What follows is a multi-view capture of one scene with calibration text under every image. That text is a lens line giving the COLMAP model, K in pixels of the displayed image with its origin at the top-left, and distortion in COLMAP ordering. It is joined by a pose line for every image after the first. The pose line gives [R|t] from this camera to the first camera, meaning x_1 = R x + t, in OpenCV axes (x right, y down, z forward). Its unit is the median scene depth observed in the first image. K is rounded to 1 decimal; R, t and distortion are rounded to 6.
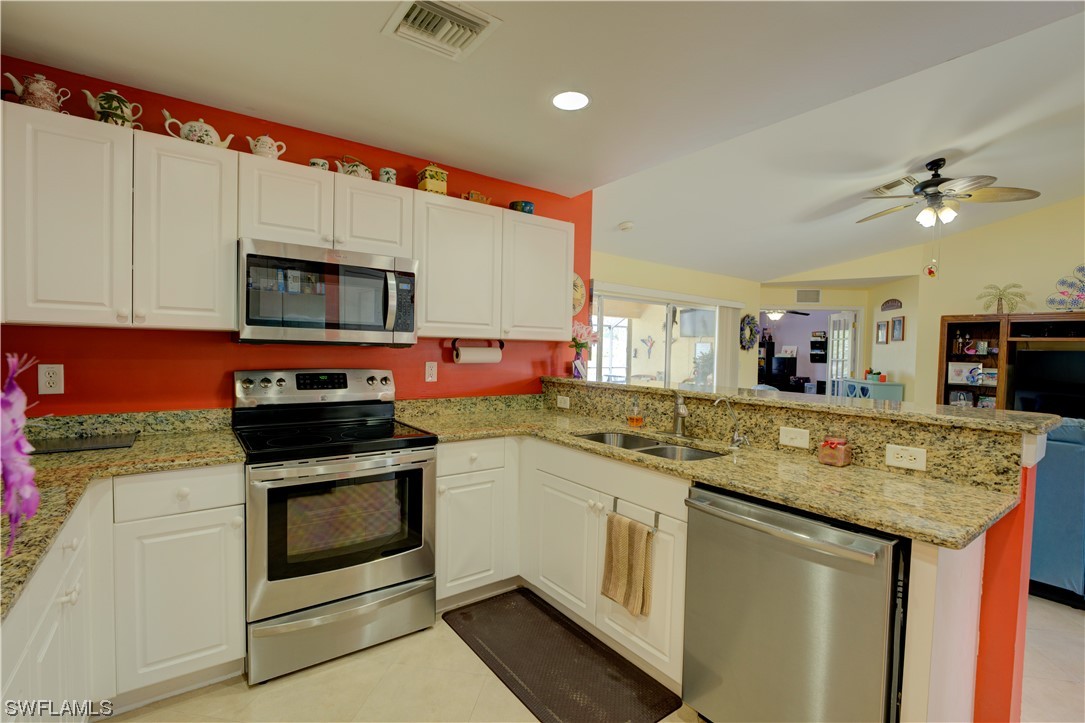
lens RADIAL K [[488.4, 0, 542.1], [0, 488.4, 365.9], [0, 0, 1]] dist [-0.015609, 0.000710]
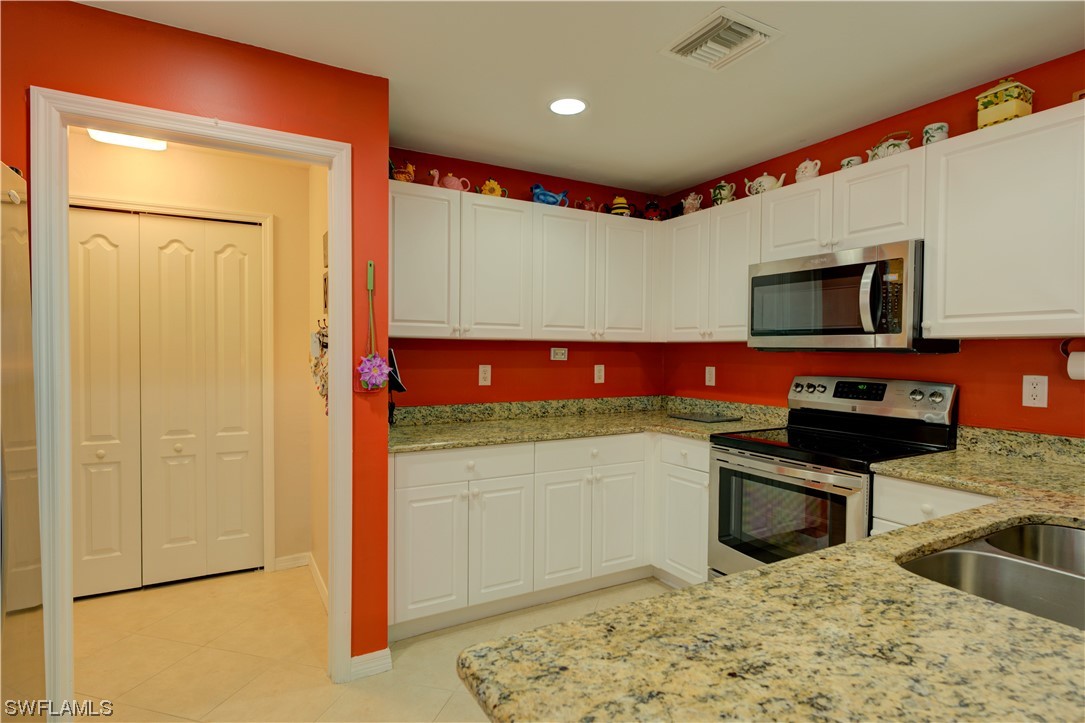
lens RADIAL K [[561.3, 0, 540.5], [0, 561.3, 365.5], [0, 0, 1]] dist [-0.001760, -0.000464]
pose [[-0.117306, 0.004213, -0.993087, 1.289181], [-0.043658, 0.999002, 0.009395, -0.000741], [0.992136, 0.044458, -0.117005, 0.980058]]
